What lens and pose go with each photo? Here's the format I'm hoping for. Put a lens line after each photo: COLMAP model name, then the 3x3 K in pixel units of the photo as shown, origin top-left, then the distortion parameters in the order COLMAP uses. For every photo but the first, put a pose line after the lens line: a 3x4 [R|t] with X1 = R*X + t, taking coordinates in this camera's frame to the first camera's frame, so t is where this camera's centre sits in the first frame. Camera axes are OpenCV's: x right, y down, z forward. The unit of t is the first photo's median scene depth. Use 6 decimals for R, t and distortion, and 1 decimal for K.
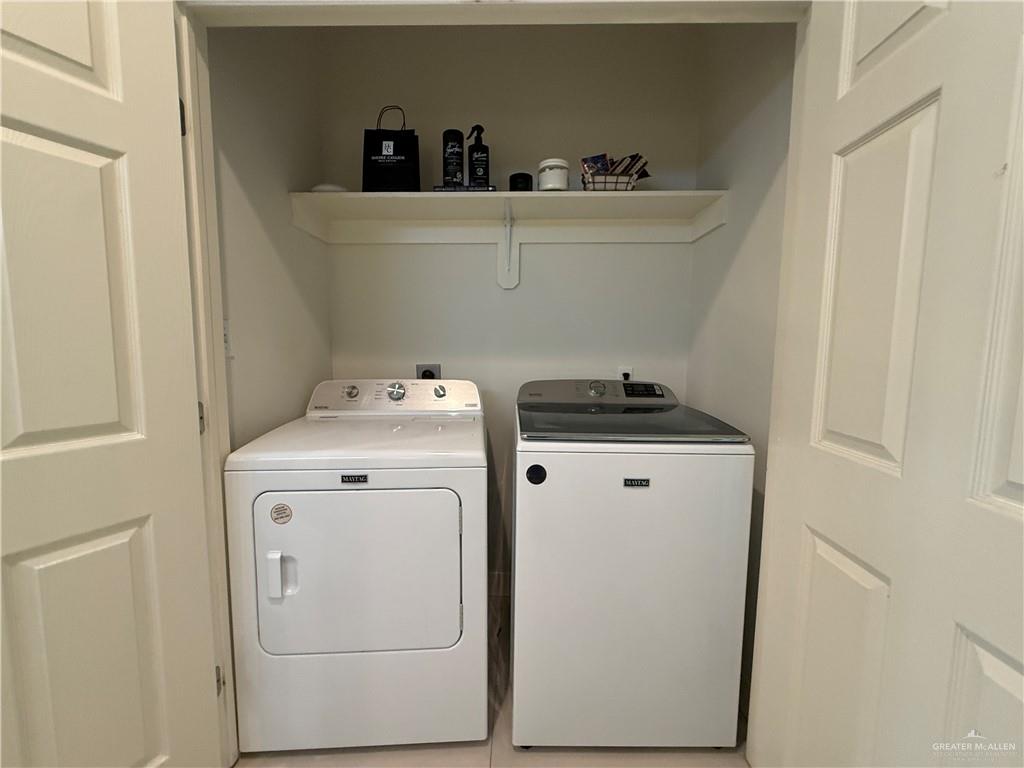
lens RADIAL K [[409.5, 0, 512.0], [0, 409.5, 384.0], [0, 0, 1]] dist [-0.001341, -0.000048]
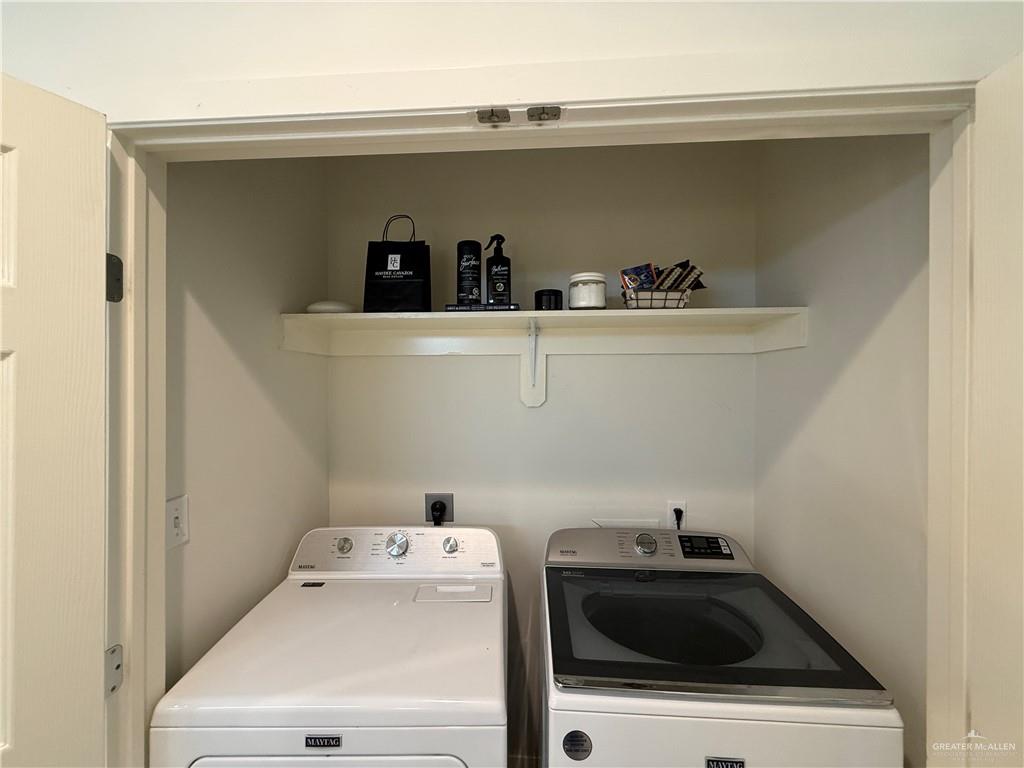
lens RADIAL K [[409.5, 0, 512.0], [0, 409.5, 384.0], [0, 0, 1]] dist [-0.001341, -0.000048]
pose [[0.998540, -0.004039, -0.053864, -0.008660], [-0.001104, 0.995466, -0.095114, -0.238402], [0.054004, 0.095035, 0.994008, 0.177477]]
